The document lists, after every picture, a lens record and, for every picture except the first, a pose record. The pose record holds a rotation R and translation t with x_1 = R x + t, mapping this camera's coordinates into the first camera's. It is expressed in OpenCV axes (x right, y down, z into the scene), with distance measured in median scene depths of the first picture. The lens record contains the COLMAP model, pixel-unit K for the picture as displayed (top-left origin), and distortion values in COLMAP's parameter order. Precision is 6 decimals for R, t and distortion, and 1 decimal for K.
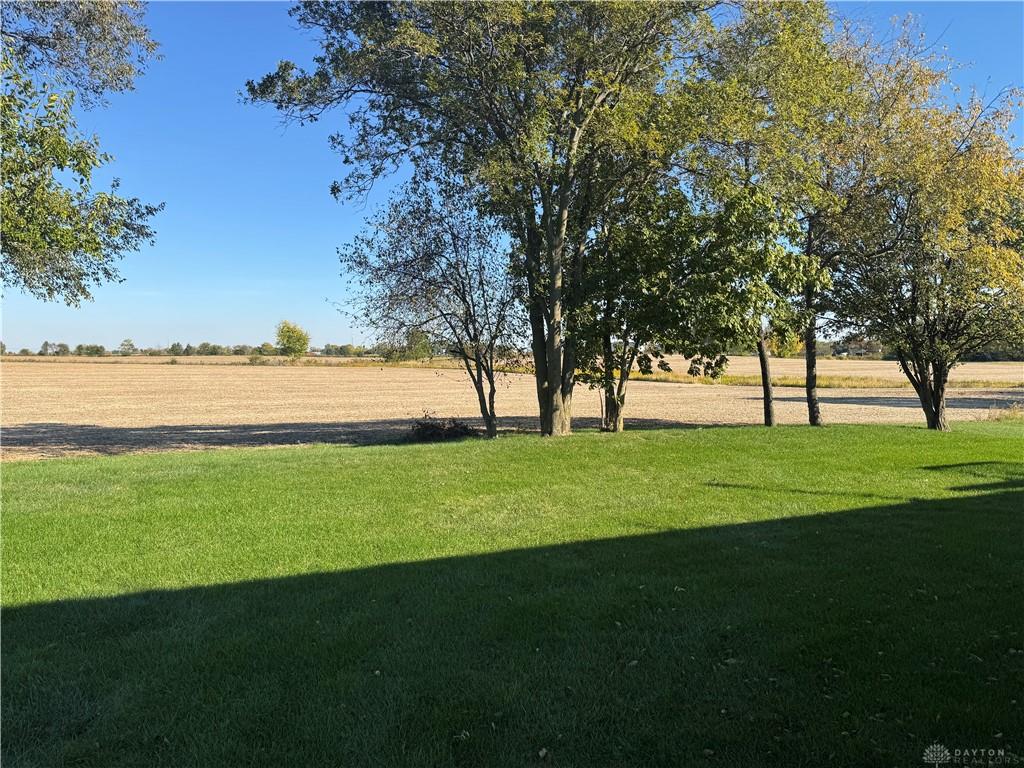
lens RADIAL K [[707.5, 0, 513.7], [0, 707.5, 383.7], [0, 0, 1]] dist [0.023767, -0.007174]
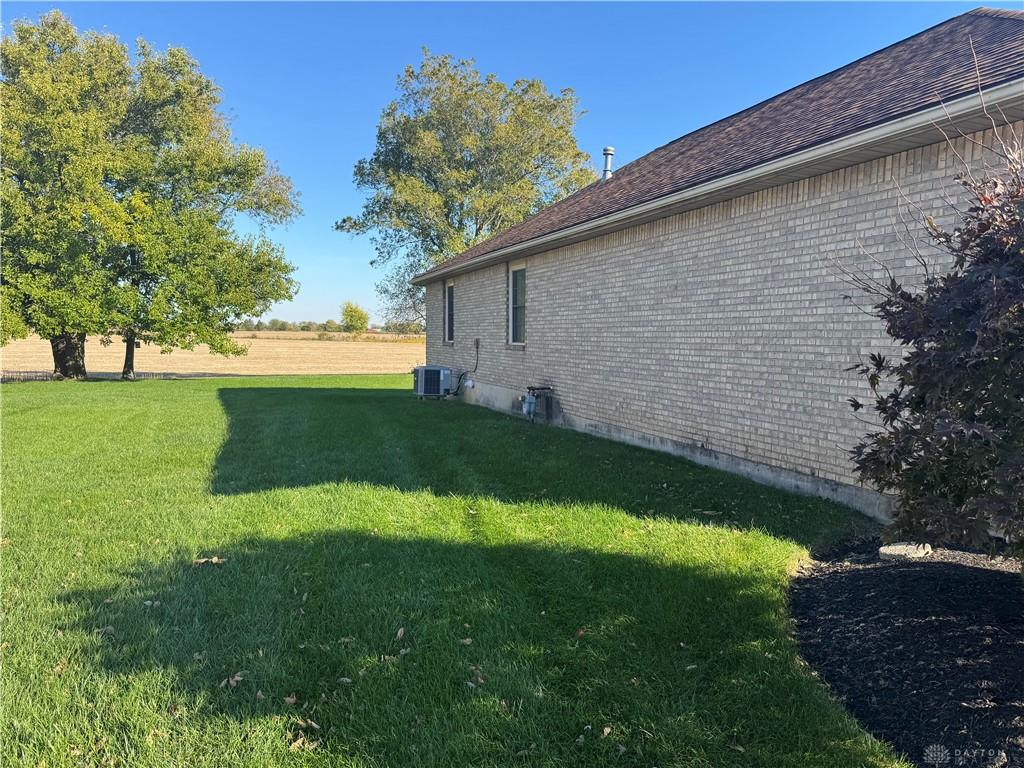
lens RADIAL K [[707.5, 0, 510.7], [0, 707.5, 384.9], [0, 0, 1]] dist [0.023767, -0.007174]
pose [[0.996265, 0.018378, -0.084369, 0.031418], [-0.015695, 0.999353, 0.032361, 0.003472], [0.084909, -0.030916, 0.995909, -0.100662]]
